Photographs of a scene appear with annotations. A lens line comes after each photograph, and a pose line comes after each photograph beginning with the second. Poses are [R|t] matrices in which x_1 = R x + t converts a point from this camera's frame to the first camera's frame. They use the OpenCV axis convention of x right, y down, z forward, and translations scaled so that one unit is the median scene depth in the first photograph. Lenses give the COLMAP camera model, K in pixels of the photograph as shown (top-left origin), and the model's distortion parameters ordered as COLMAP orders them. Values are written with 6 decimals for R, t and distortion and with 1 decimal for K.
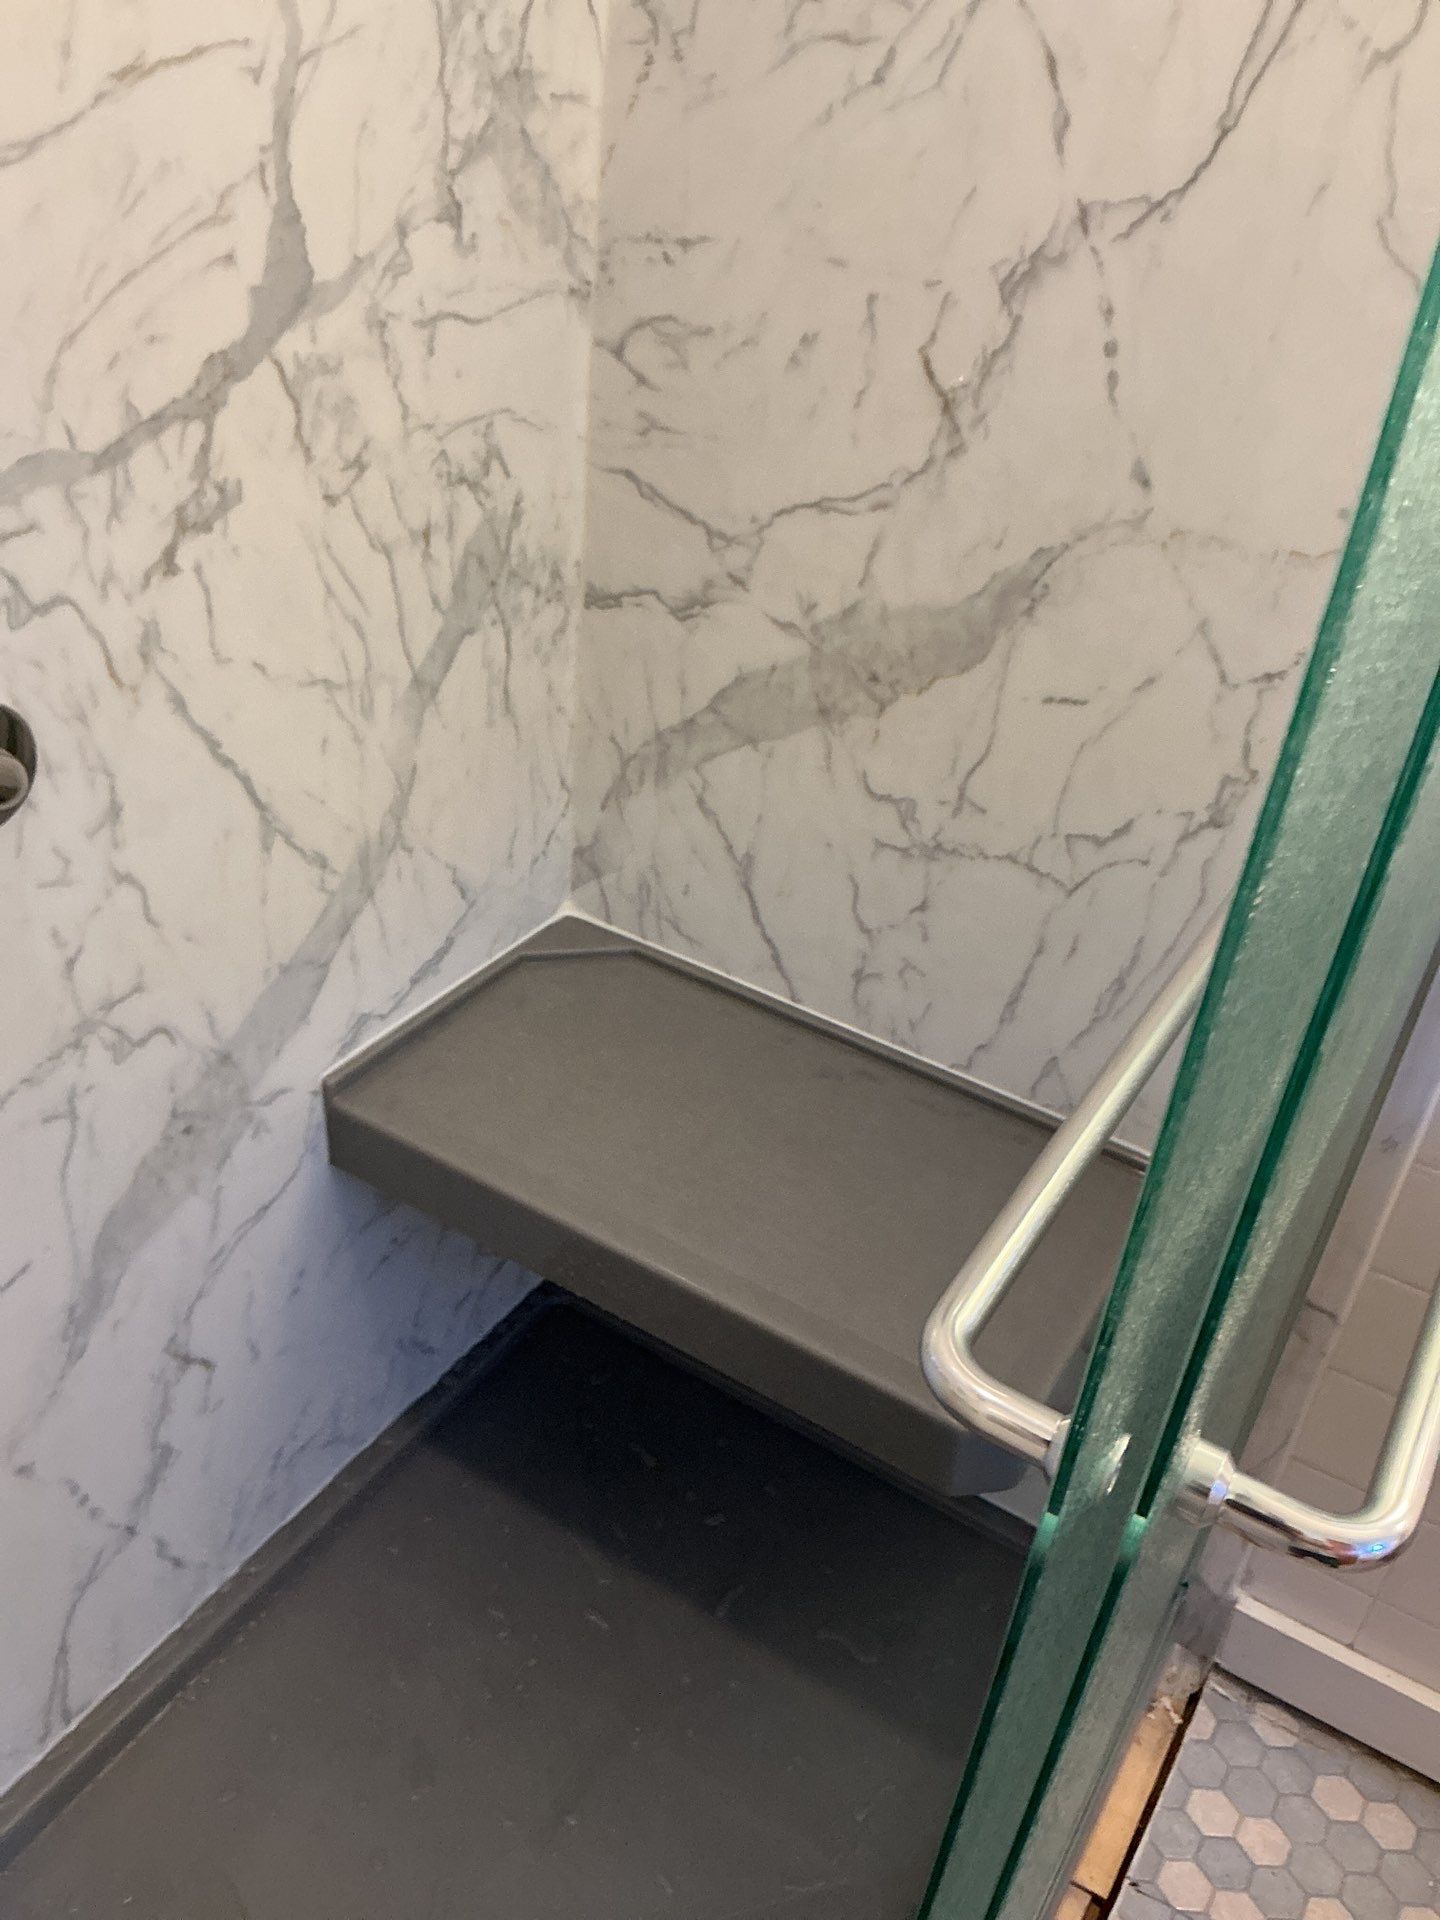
lens RADIAL K [[1598.8, 0, 720.0], [0, 1598.8, 960.0], [0, 0, 1]] dist [0.077561, -0.206019]
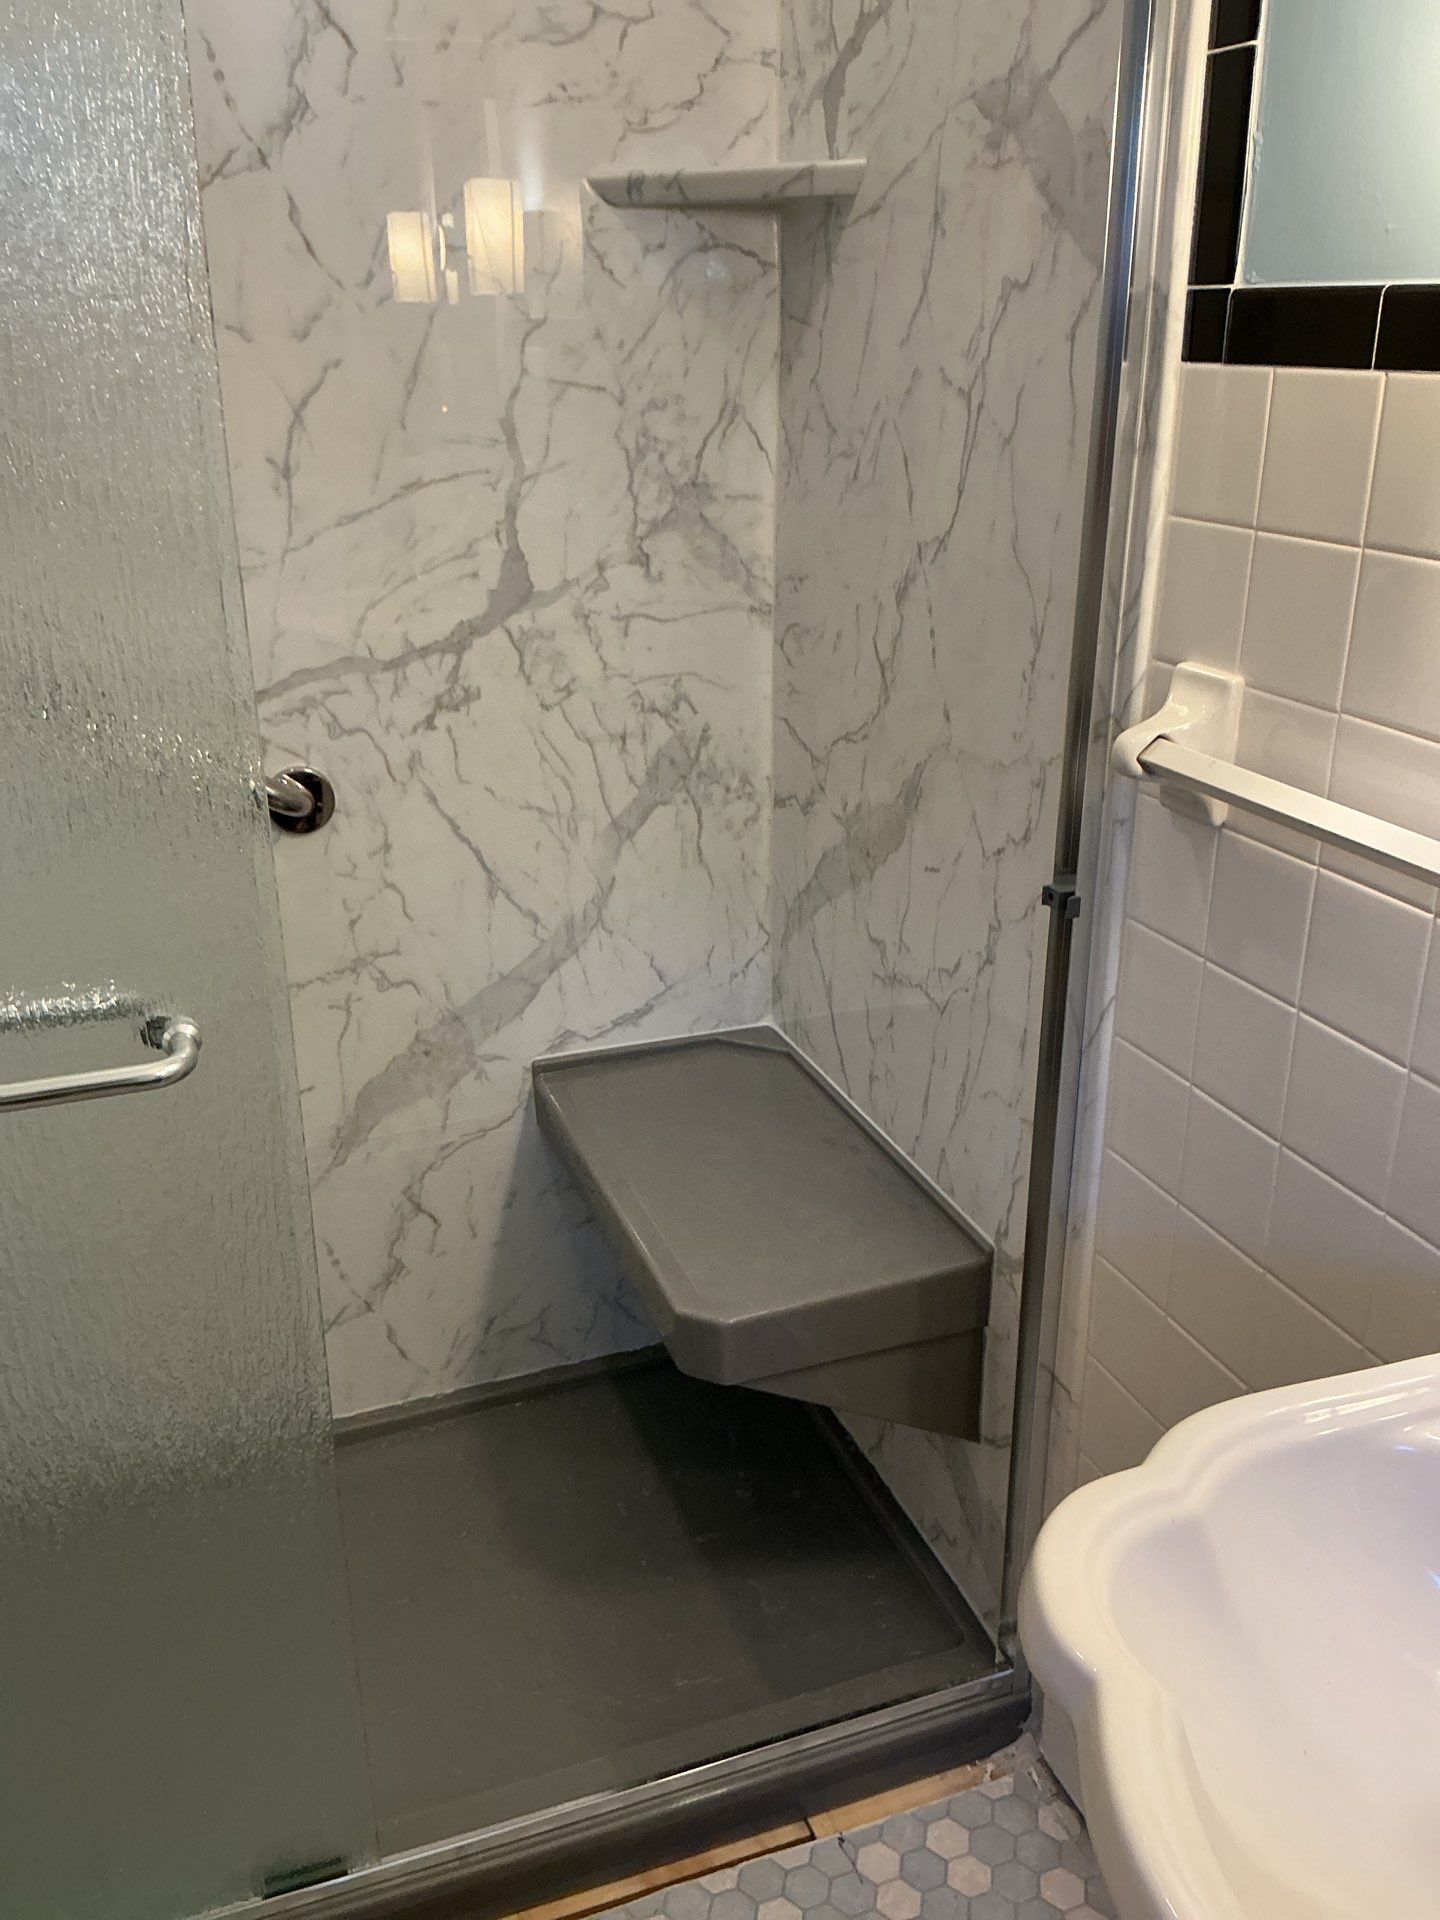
lens RADIAL K [[1580.8, 0, 715.4], [0, 1580.8, 955.2], [0, 0, 1]] dist [0.085491, -0.195440]
pose [[0.785956, 0.132517, -0.603915, 0.968868], [-0.271212, 0.951666, -0.144141, 0.174808], [0.555624, 0.277077, 0.783907, -0.200329]]
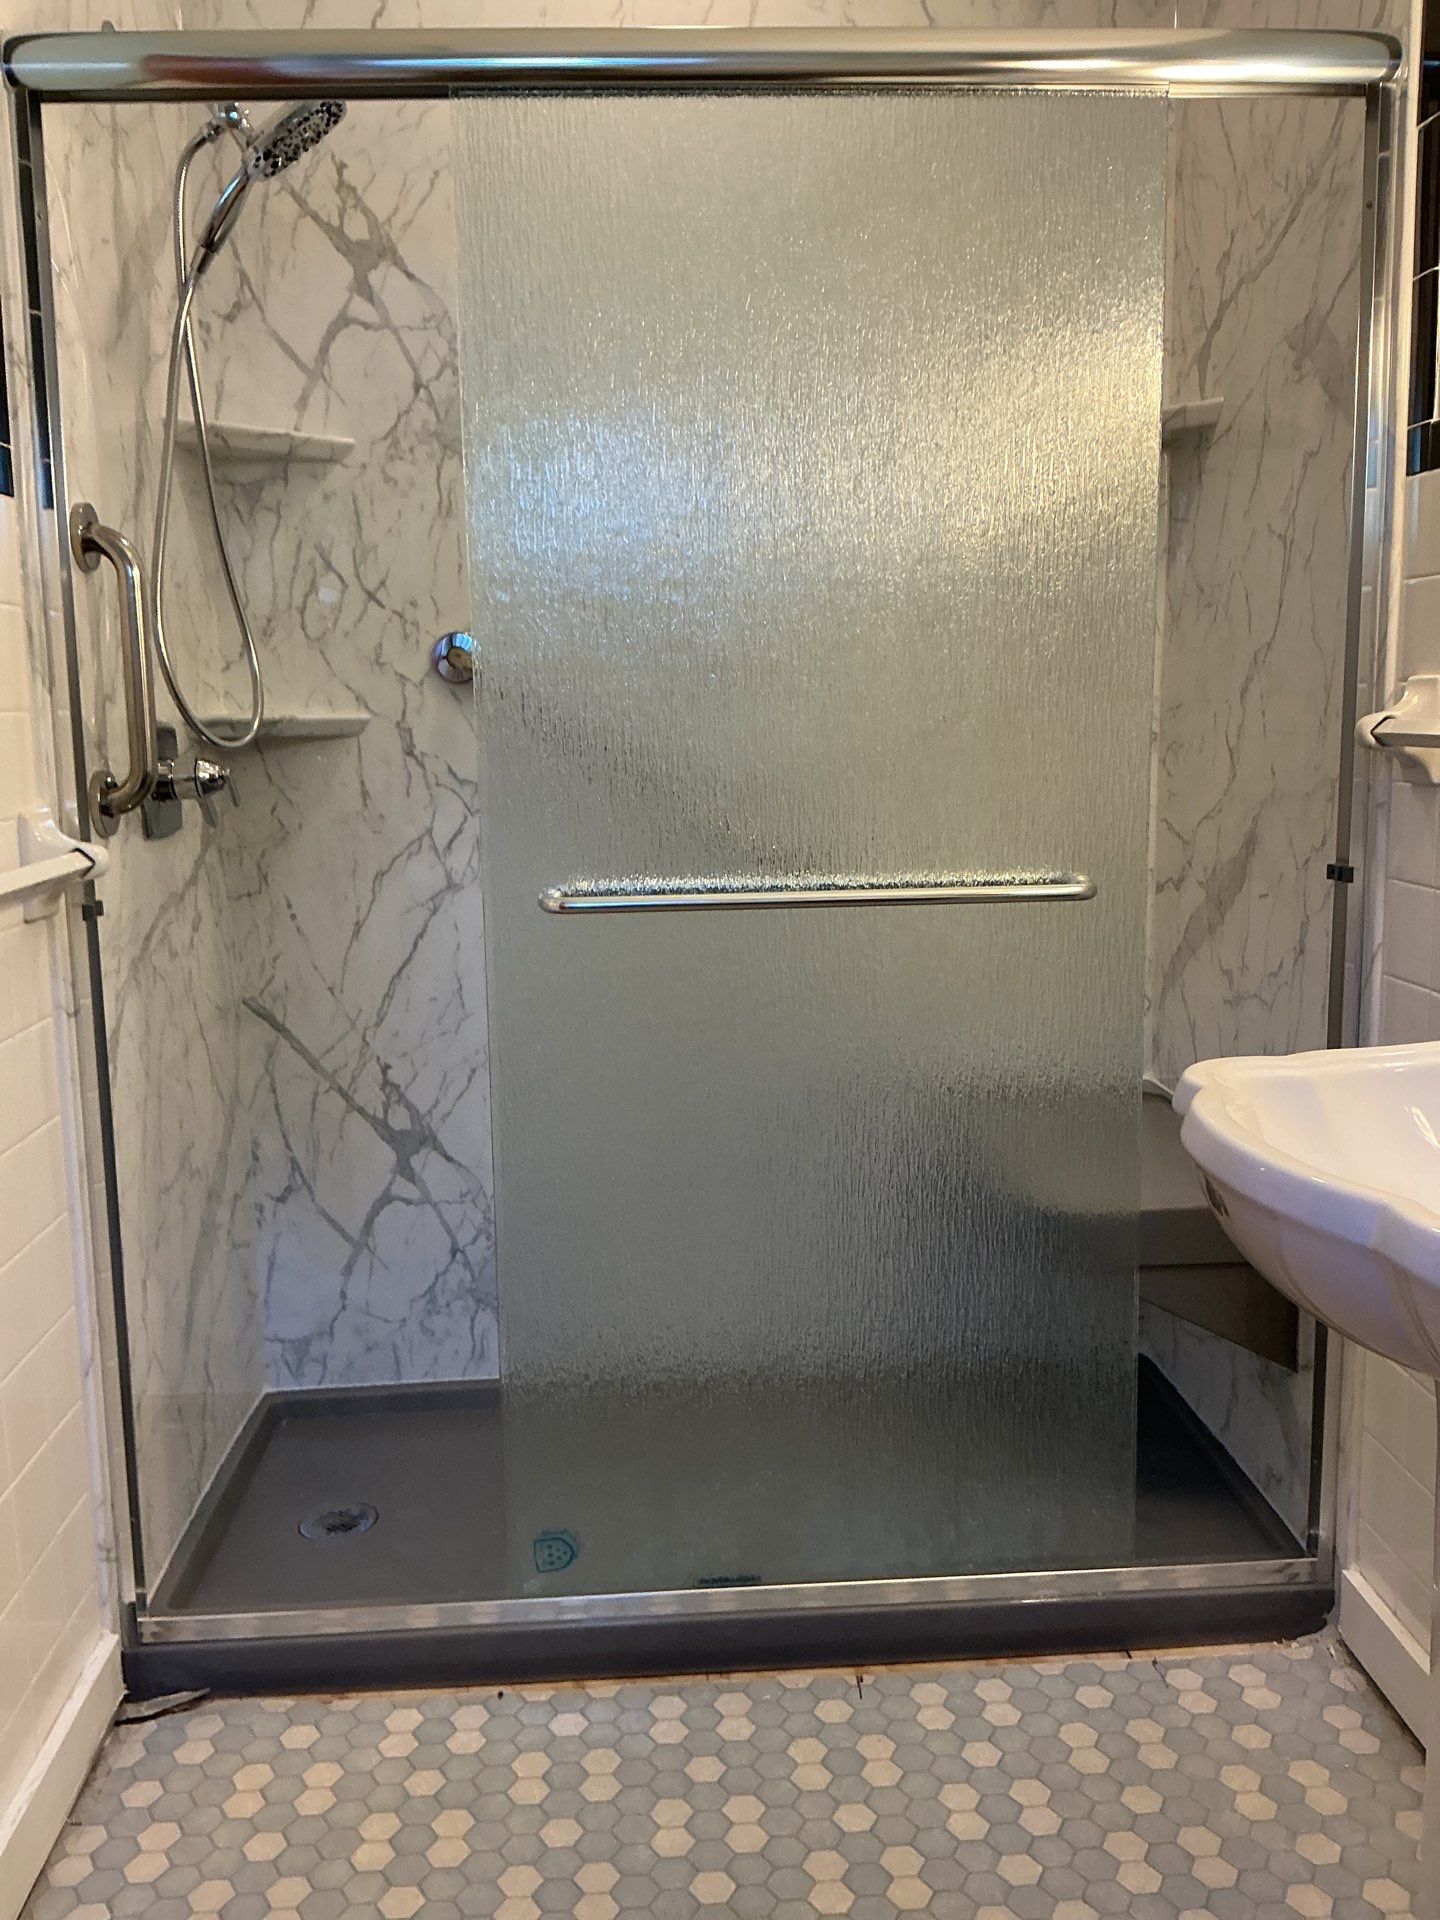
lens RADIAL K [[1580.8, 0, 715.4], [0, 1580.8, 955.2], [0, 0, 1]] dist [0.085491, -0.195440]
pose [[0.565849, 0.024048, -0.824158, 1.427334], [-0.390416, 0.888227, -0.242134, 0.612286], [0.726216, 0.458776, 0.511991, -0.372873]]
